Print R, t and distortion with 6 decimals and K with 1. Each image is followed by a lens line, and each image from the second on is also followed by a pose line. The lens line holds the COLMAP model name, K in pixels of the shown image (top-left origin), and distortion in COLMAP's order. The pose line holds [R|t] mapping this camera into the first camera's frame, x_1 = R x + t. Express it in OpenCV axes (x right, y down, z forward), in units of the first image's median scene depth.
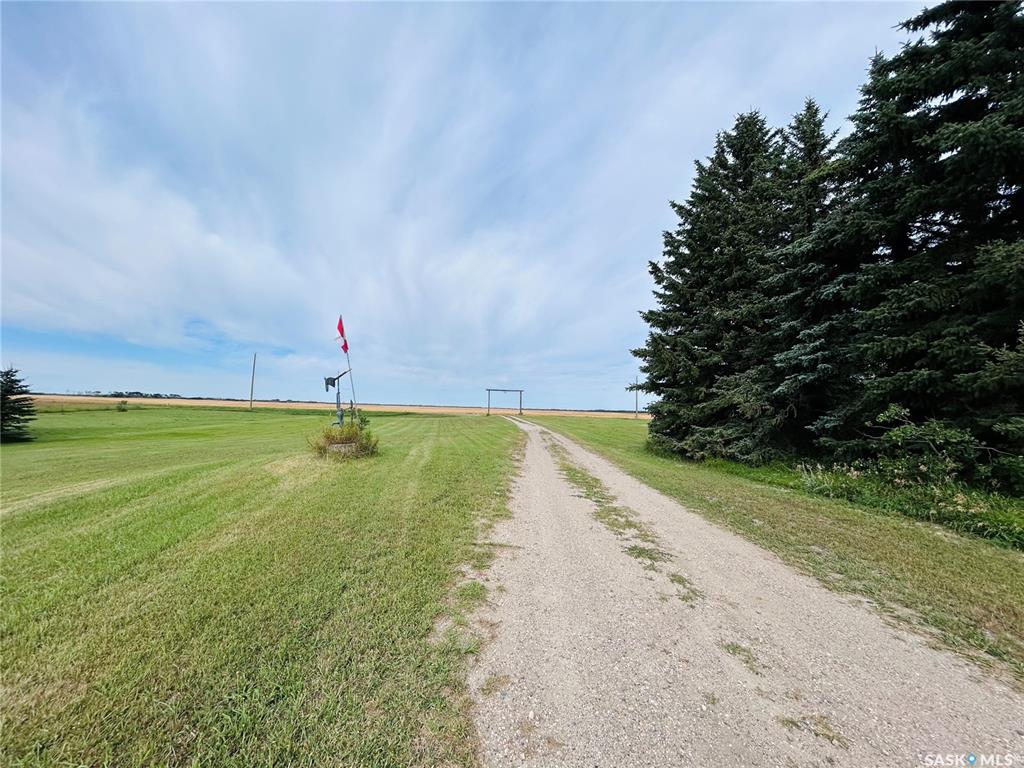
lens RADIAL K [[411.7, 0, 512.2], [0, 411.7, 382.9], [0, 0, 1]] dist [0.000664, 0.000200]
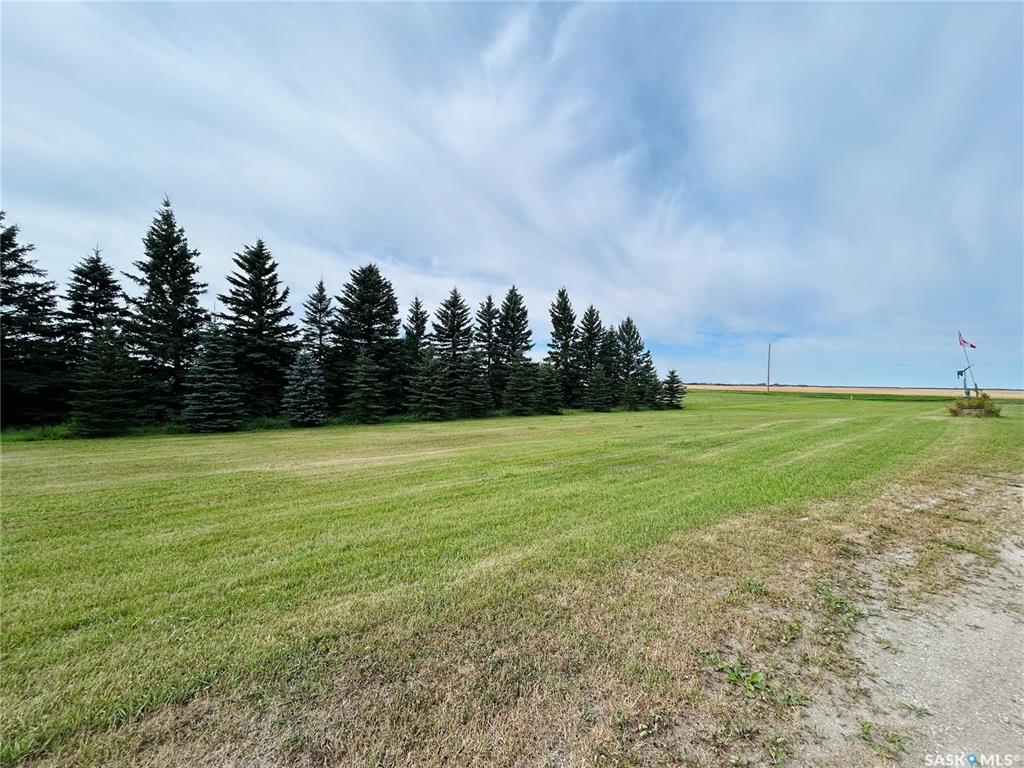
lens RADIAL K [[411.7, 0, 512.2], [0, 411.7, 382.9], [0, 0, 1]] dist [0.000664, 0.000200]
pose [[0.488110, -0.019544, -0.872563, 0.019539], [0.052661, 0.998587, 0.007091, -0.009610], [0.871192, -0.049411, 0.488450, -0.195752]]
